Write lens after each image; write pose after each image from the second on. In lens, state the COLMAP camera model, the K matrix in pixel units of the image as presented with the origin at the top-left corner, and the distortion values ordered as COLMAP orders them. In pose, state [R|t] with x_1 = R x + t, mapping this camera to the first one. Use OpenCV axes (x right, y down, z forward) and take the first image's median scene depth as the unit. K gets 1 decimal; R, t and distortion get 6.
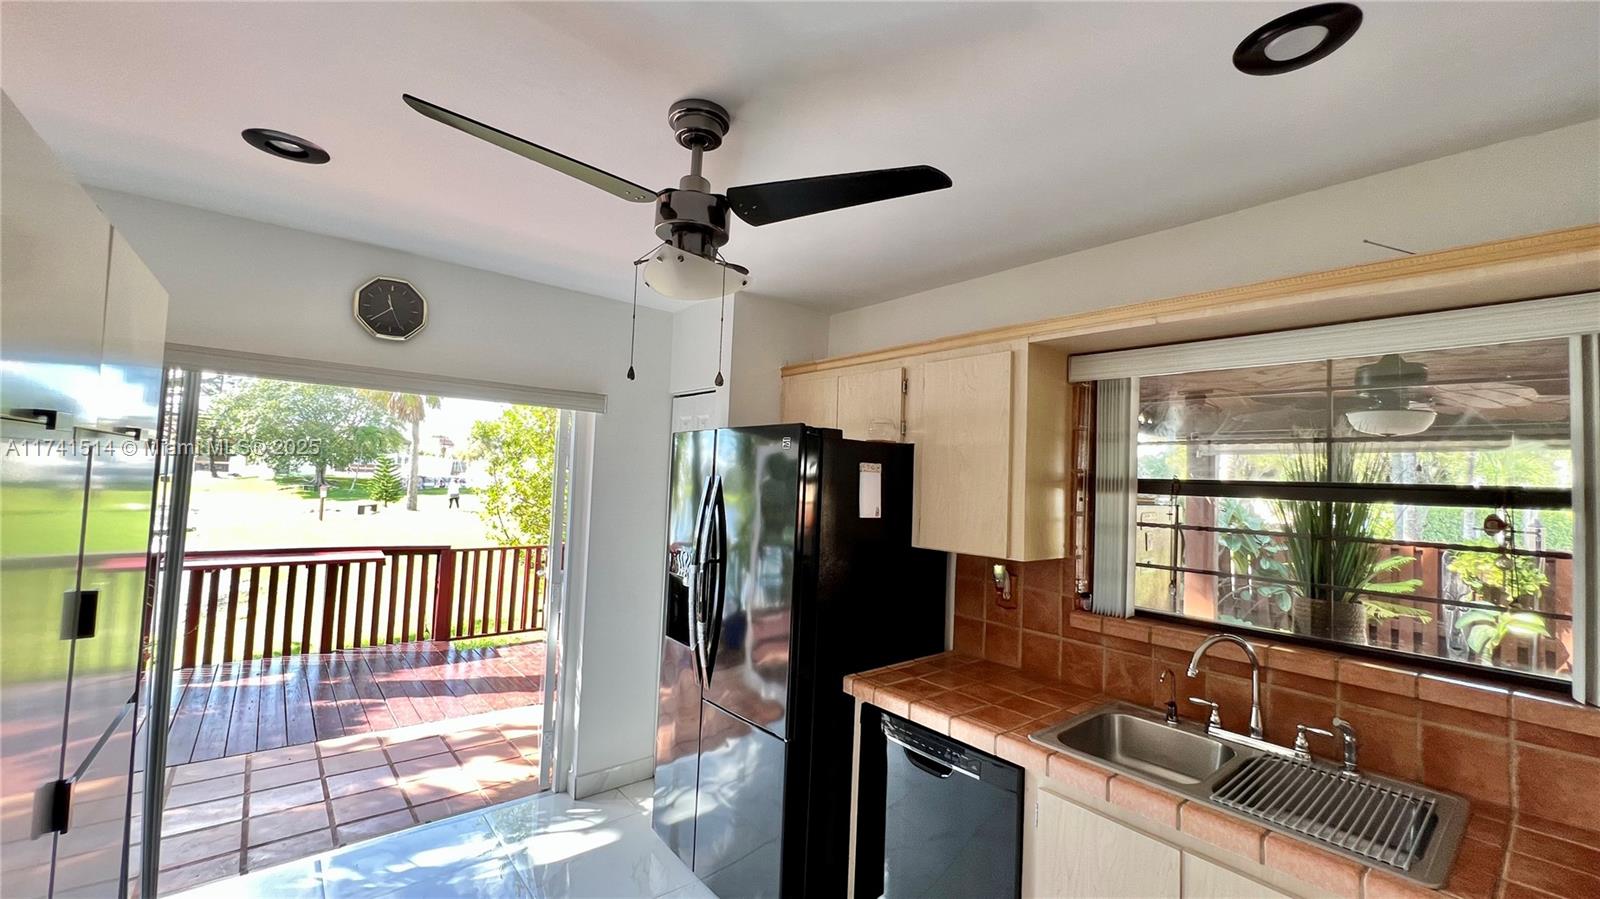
lens RADIAL K [[647.7, 0, 797.0], [0, 647.7, 447.4], [0, 0, 1]] dist [-0.000350, 0.000714]
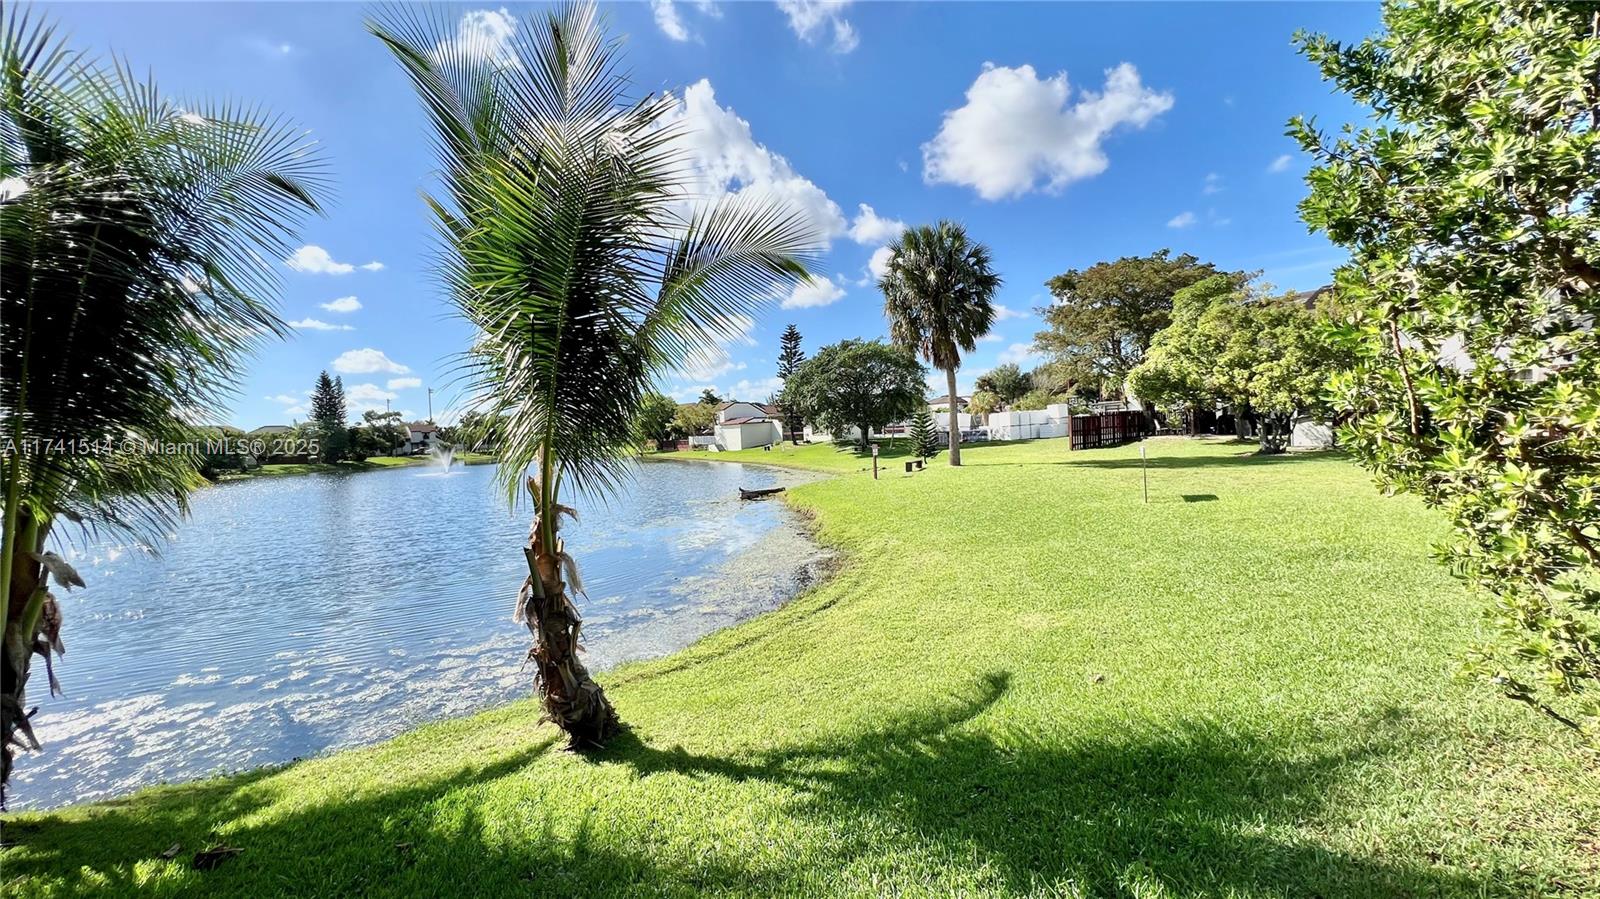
lens RADIAL K [[643.3, 0, 798.7], [0, 643.3, 463.9], [0, 0, 1]] dist [-0.001241, 0.000218]
pose [[0.742538, -0.041139, -0.668539, -1.833126], [0.109388, 0.992160, 0.060443, 0.197239], [0.660811, -0.118011, 0.741216, 2.186520]]
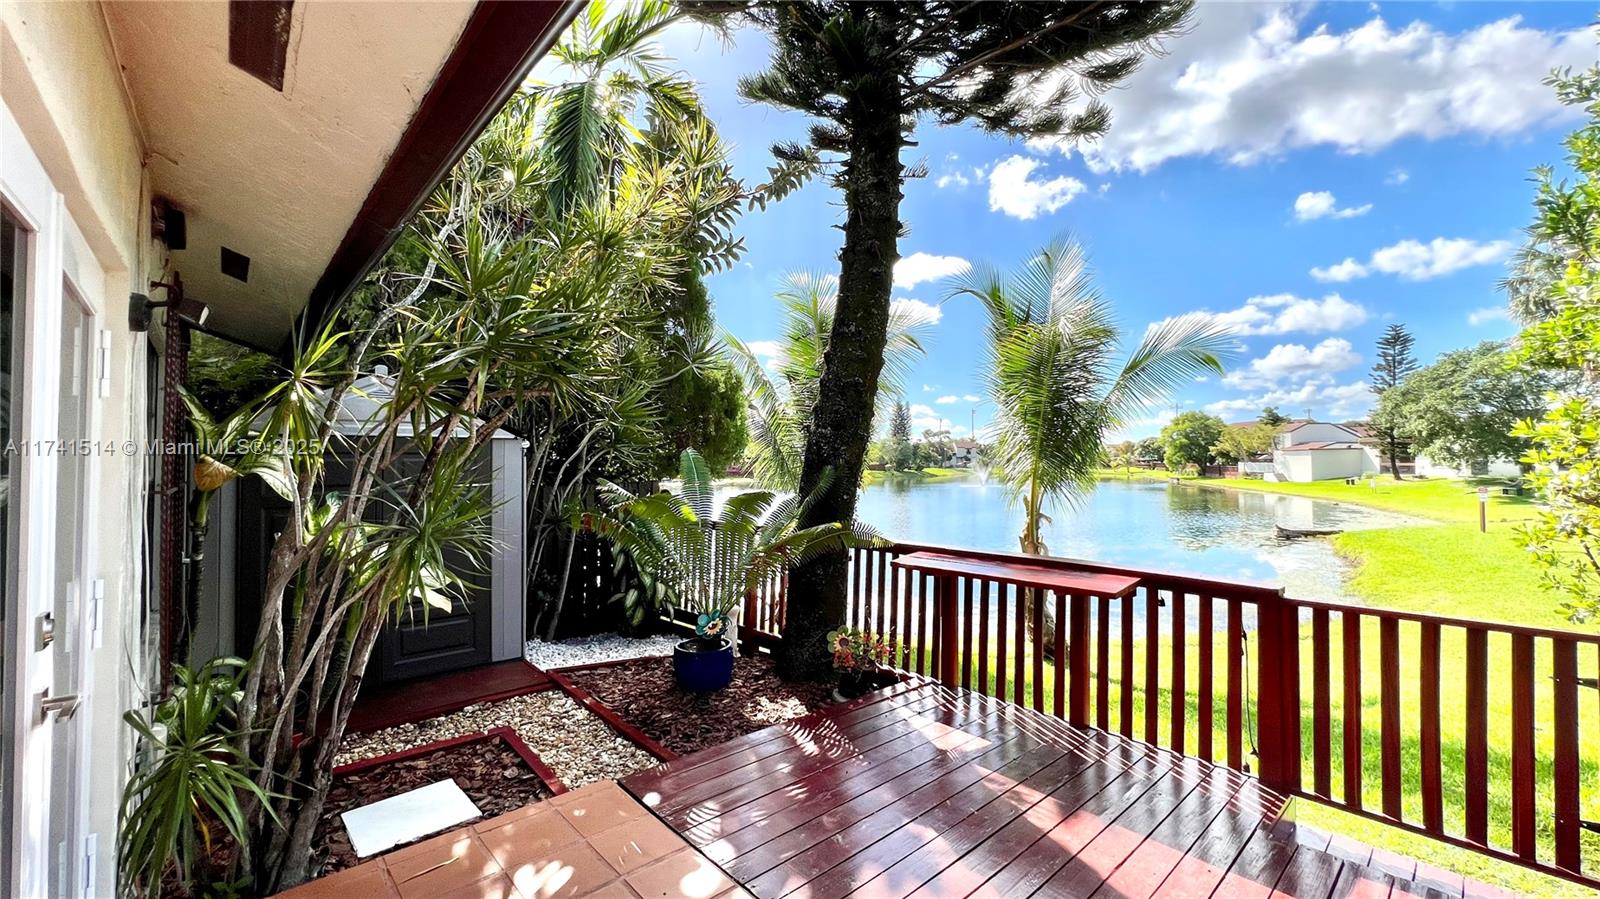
lens RADIAL K [[643.3, 0, 796.4], [0, 643.3, 451.5], [0, 0, 1]] dist [-0.001241, 0.000218]
pose [[0.055174, -0.058500, -0.996762, -0.214185], [0.057147, 0.996831, -0.055340, 0.148796], [0.996840, -0.053909, 0.058342, 1.641466]]
